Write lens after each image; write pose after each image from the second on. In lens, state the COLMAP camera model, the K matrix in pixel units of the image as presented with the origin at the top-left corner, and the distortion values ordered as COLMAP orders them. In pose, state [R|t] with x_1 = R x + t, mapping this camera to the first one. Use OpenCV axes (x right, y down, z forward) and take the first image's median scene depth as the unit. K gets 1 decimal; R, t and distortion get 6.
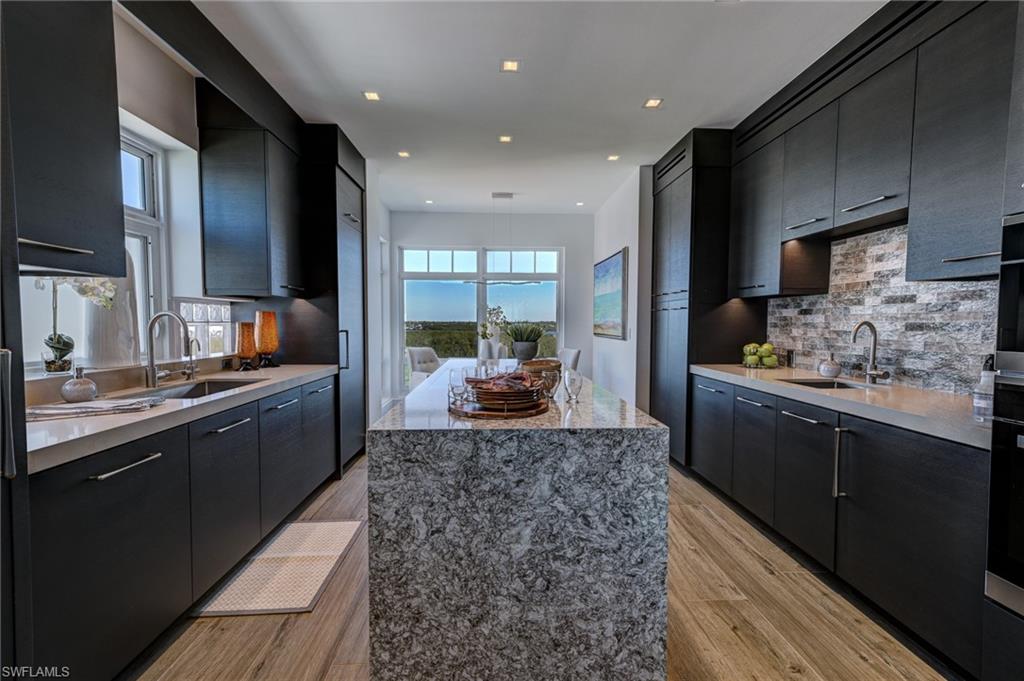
lens RADIAL K [[406.0, 0, 512.0], [0, 406.0, 340.5], [0, 0, 1]] dist [0.000045, -0.000001]
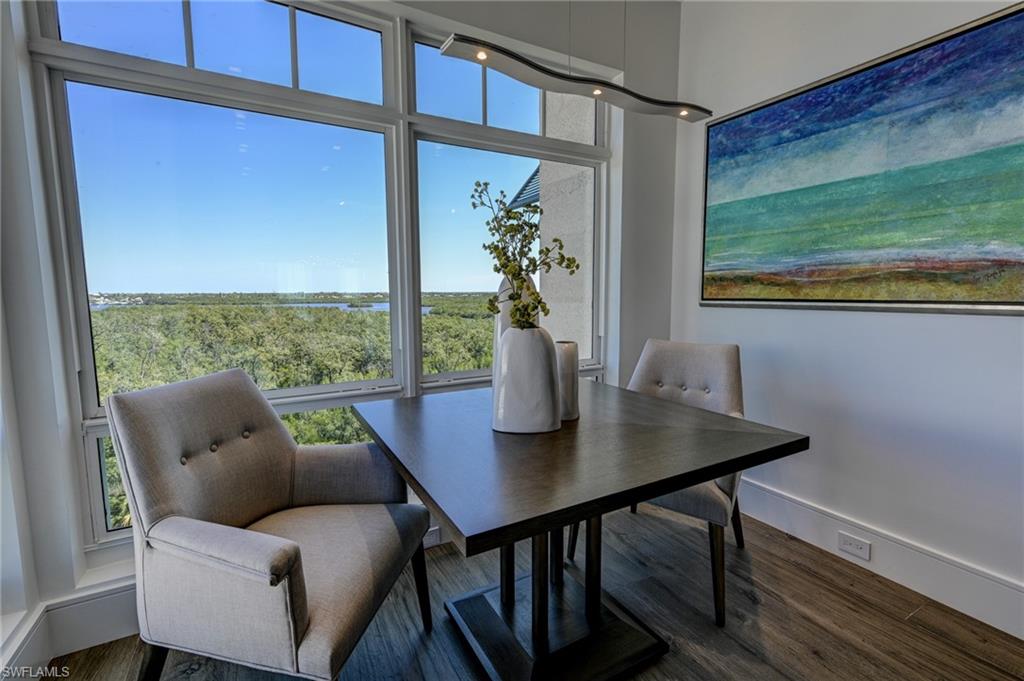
lens RADIAL K [[450.5, 0, 512.0], [0, 450.5, 340.5], [0, 0, 1]] dist [-0.000583, -0.000169]
pose [[0.893307, -0.053067, 0.446303, -0.176031], [0.025658, 0.997407, 0.067237, -0.012995], [-0.448714, -0.048612, 0.892352, 0.707778]]
